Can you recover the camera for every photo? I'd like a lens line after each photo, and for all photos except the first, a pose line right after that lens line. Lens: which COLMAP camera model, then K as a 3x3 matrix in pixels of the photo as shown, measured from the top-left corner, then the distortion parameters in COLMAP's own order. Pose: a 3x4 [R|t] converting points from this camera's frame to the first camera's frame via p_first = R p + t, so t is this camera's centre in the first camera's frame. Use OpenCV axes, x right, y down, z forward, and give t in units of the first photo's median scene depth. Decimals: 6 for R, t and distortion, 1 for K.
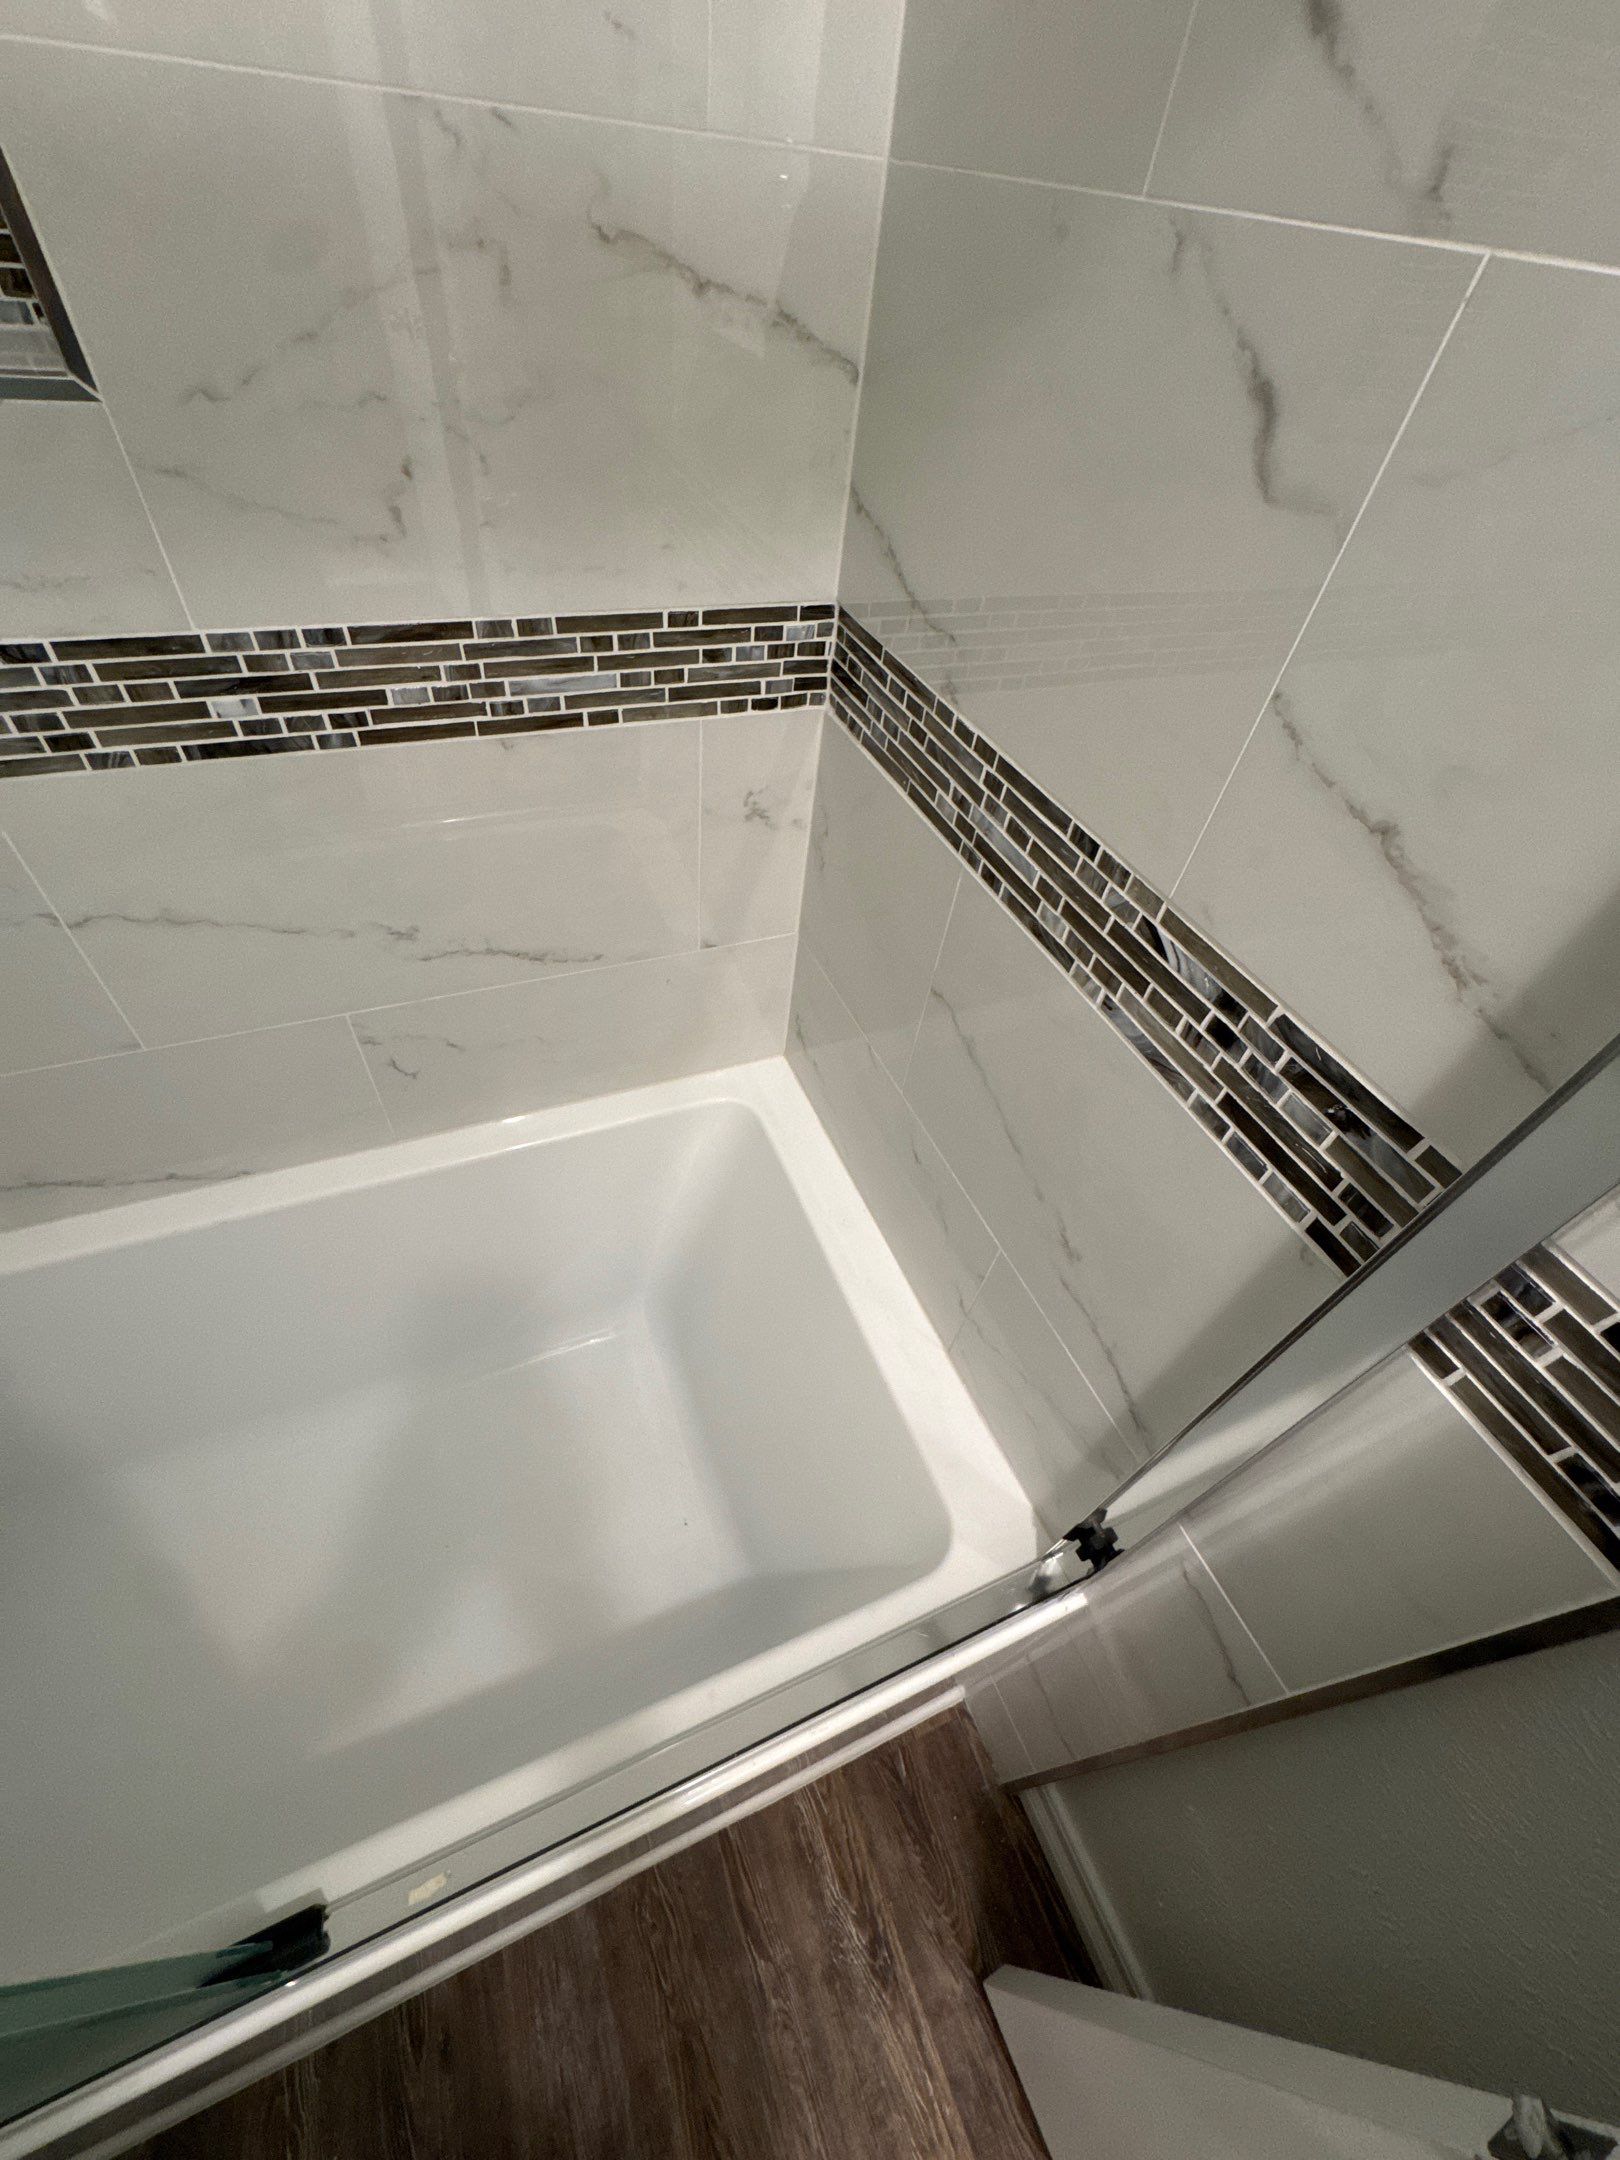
lens RADIAL K [[855.0, 0, 819.4], [0, 855.0, 1070.7], [0, 0, 1]] dist [-0.005695, -0.000543]
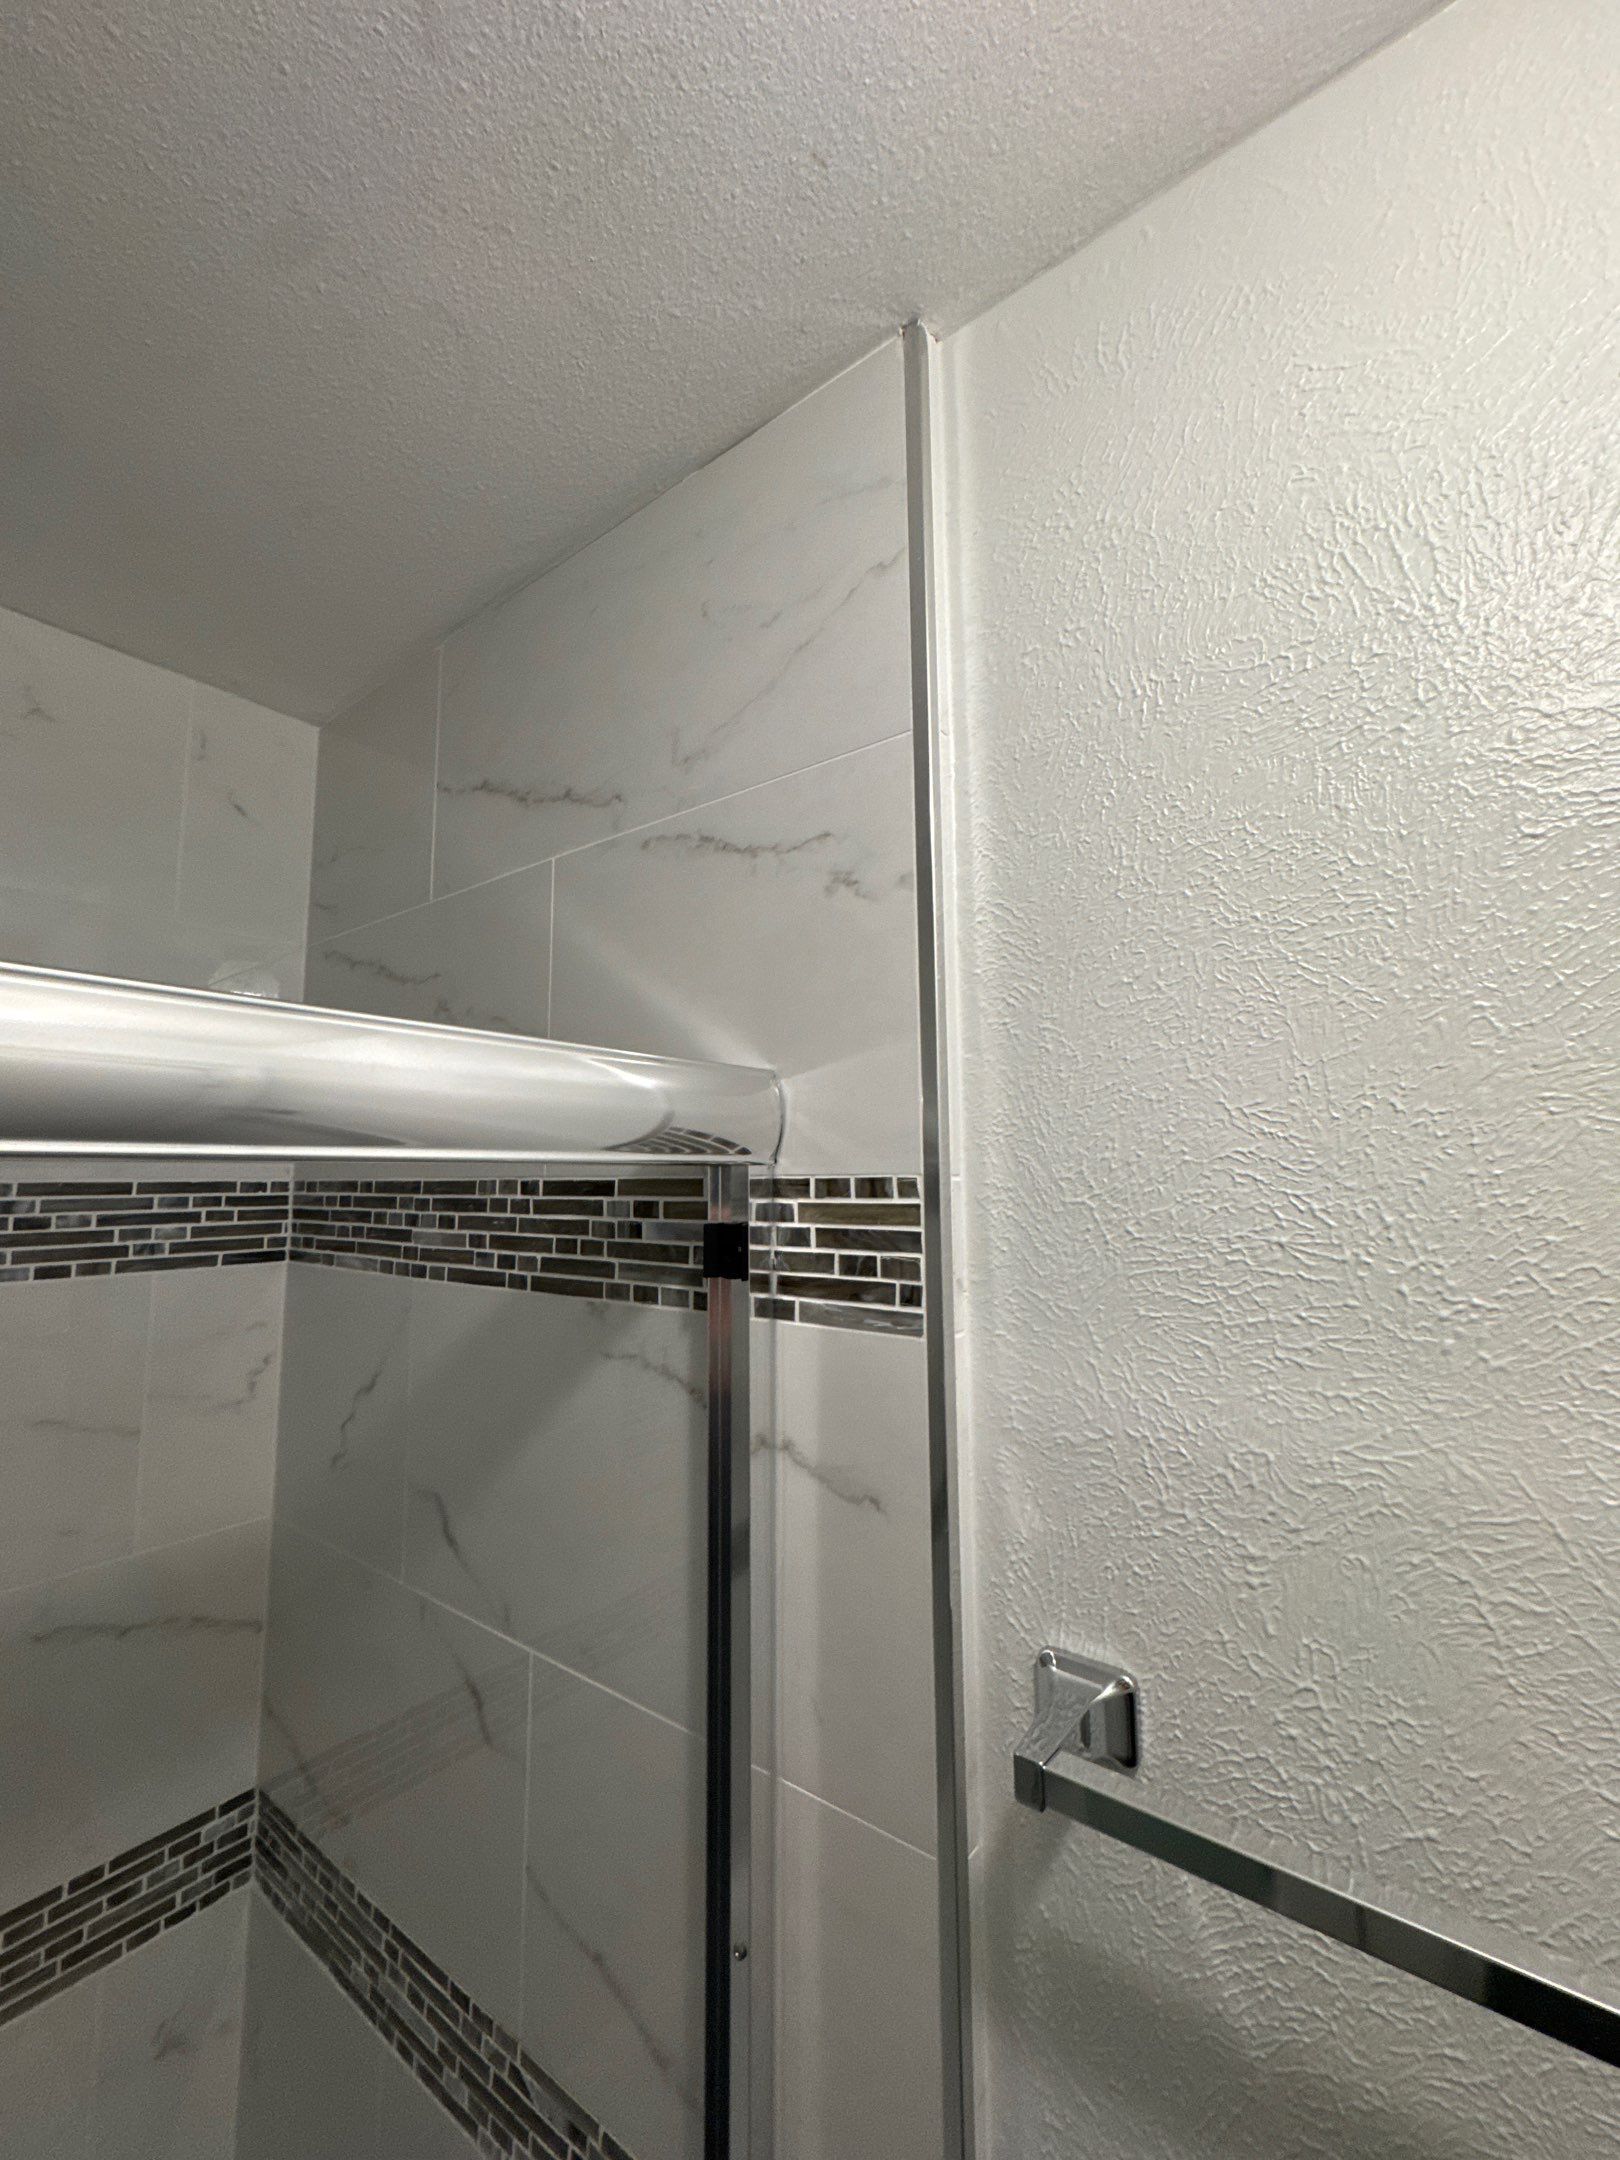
lens RADIAL K [[855.0, 0, 810.5], [0, 855.0, 1081.9], [0, 0, 1]] dist [-0.005695, -0.000543]
pose [[0.863564, -0.053164, 0.501429, 0.146767], [0.428474, 0.601625, -0.674134, -0.013718], [-0.265832, 0.797007, 0.542321, -0.626454]]
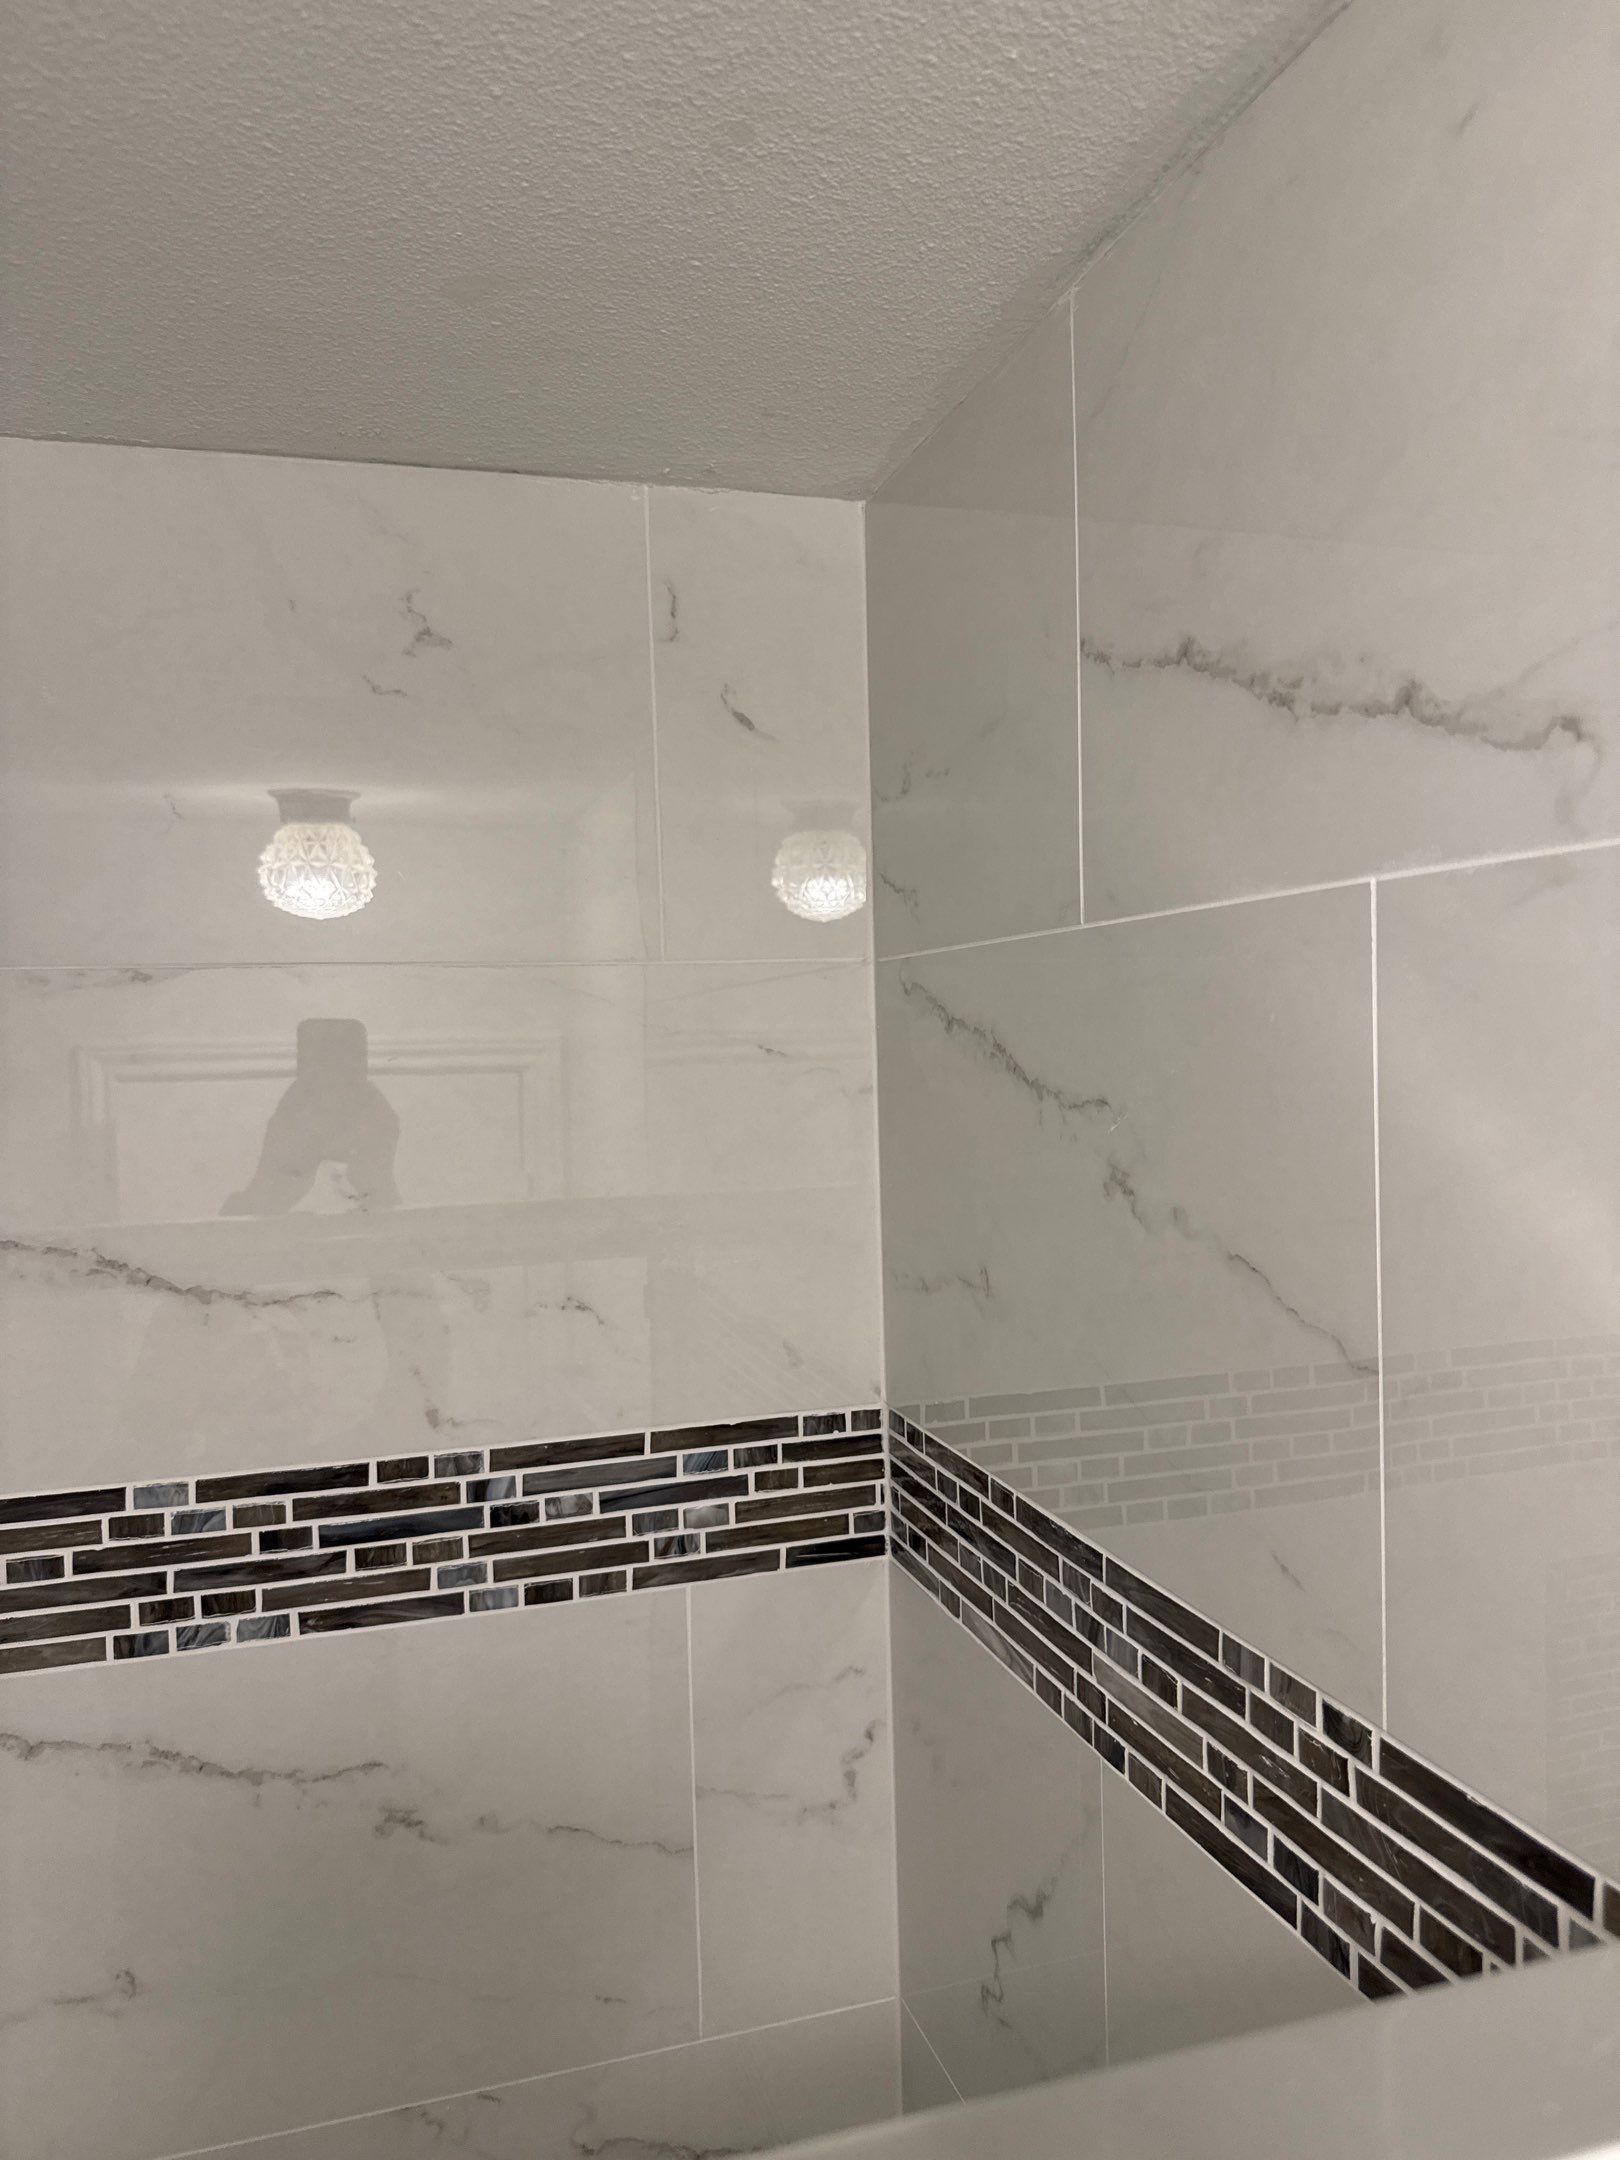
lens RADIAL K [[1534.8, 0, 824.5], [0, 1534.8, 1072.8], [0, 0, 1]] dist [0.012933, 0.021458]
pose [[0.985886, -0.122629, -0.113977, 0.232689], [0.004459, 0.699785, -0.714340, -0.431846], [0.167358, 0.703750, 0.690455, -0.648632]]
